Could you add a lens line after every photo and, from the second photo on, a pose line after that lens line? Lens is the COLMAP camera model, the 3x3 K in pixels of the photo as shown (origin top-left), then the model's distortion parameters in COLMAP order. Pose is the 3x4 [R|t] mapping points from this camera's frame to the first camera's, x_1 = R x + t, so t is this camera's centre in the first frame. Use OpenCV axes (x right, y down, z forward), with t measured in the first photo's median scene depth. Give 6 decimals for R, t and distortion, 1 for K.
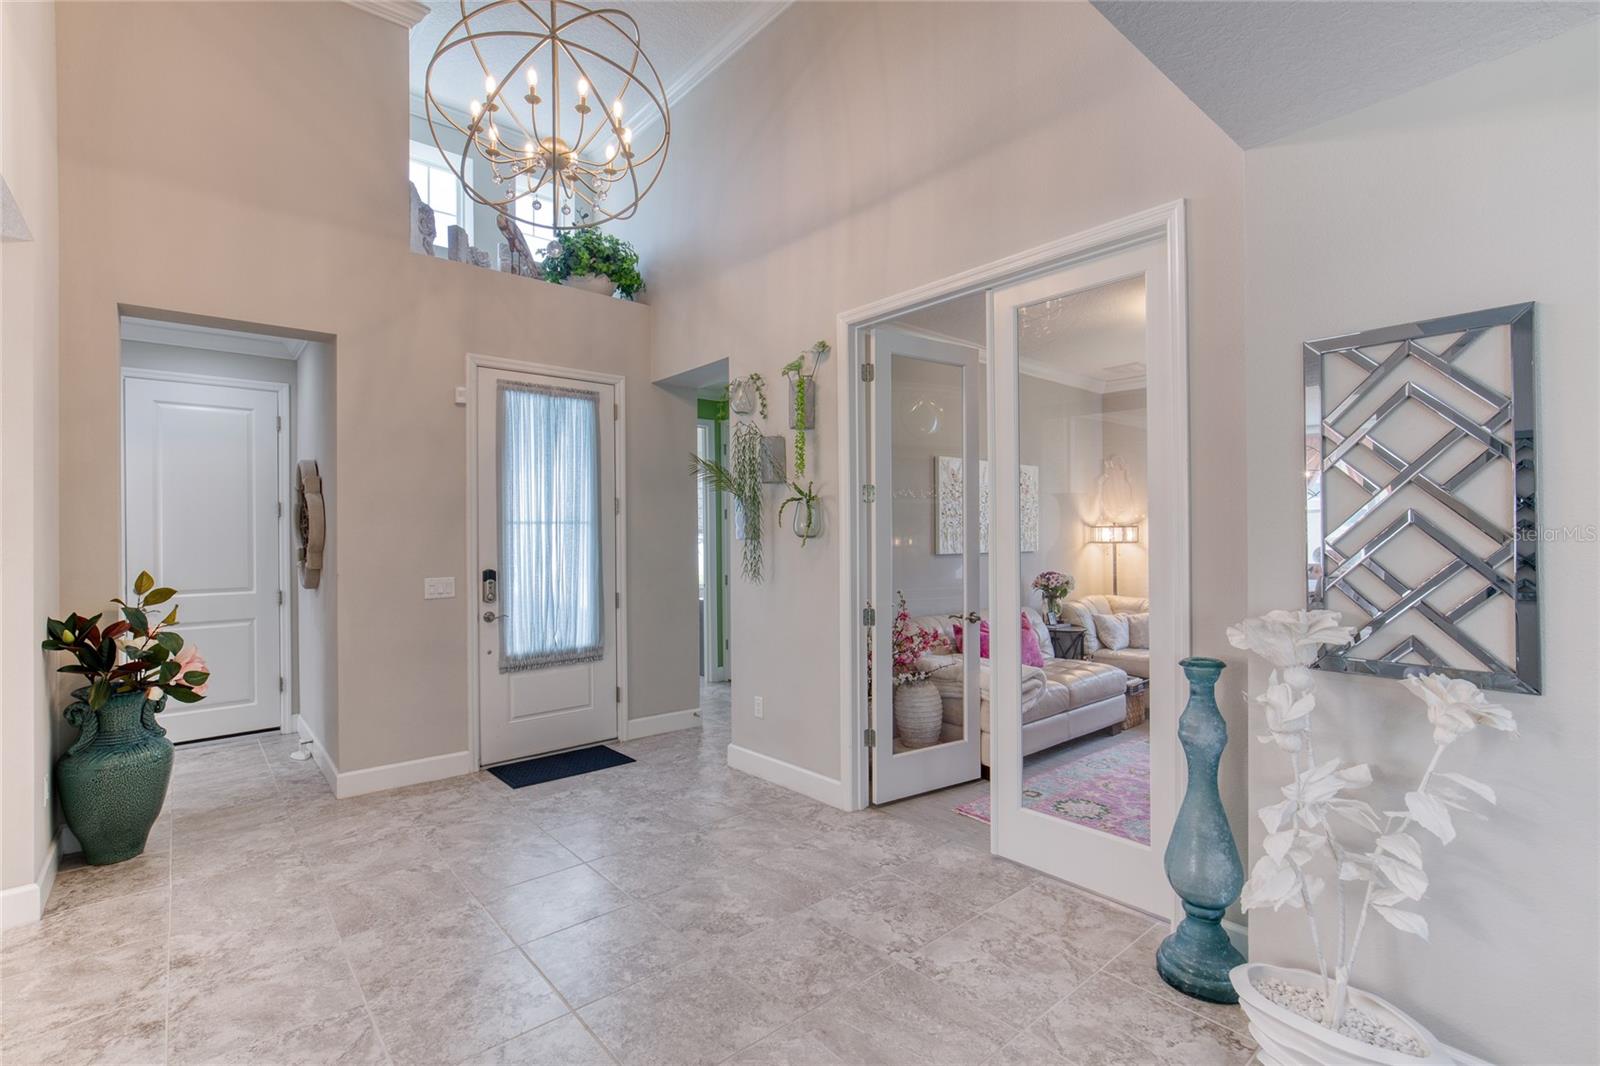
lens RADIAL K [[727.0, 0, 796.9], [0, 727.0, 532.2], [0, 0, 1]] dist [-0.010270, 0.005873]
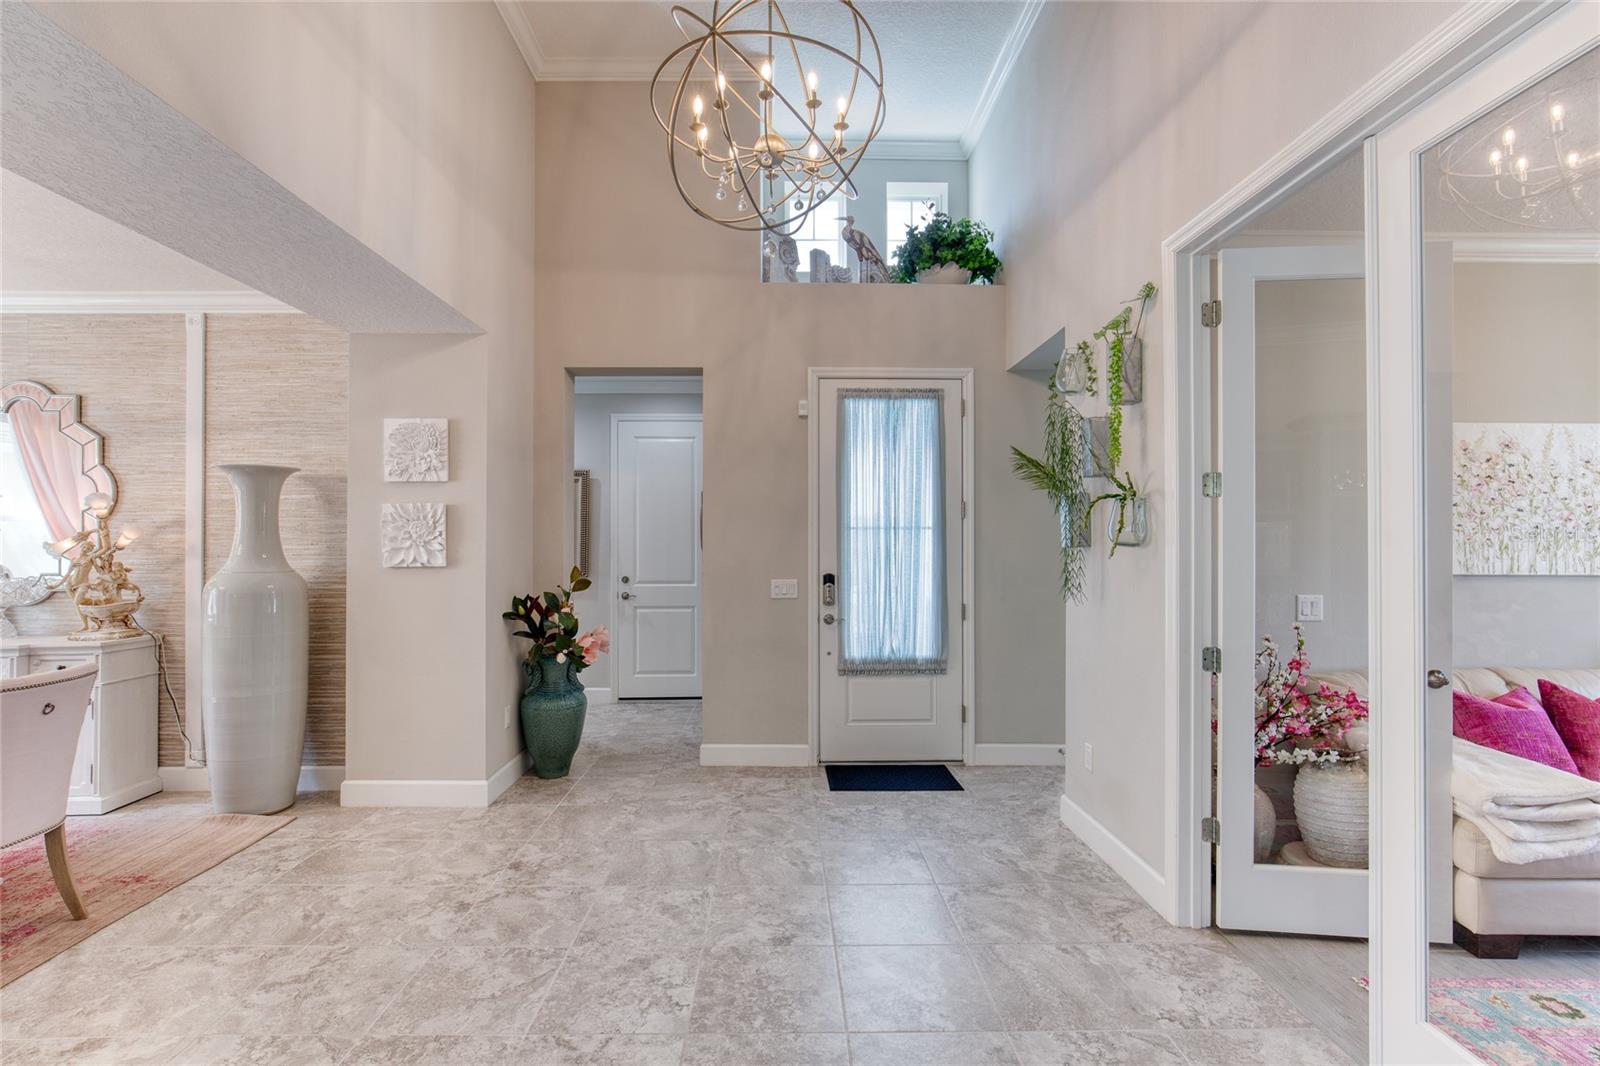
lens RADIAL K [[731.5, 0, 792.0], [0, 731.5, 536.3], [0, 0, 1]] dist [-0.011979, 0.007175]
pose [[0.769455, 0.002853, -0.638694, 0.218514], [-0.004153, 0.999991, -0.000537, -0.000830], [0.638687, 0.003066, 0.769460, 0.178148]]
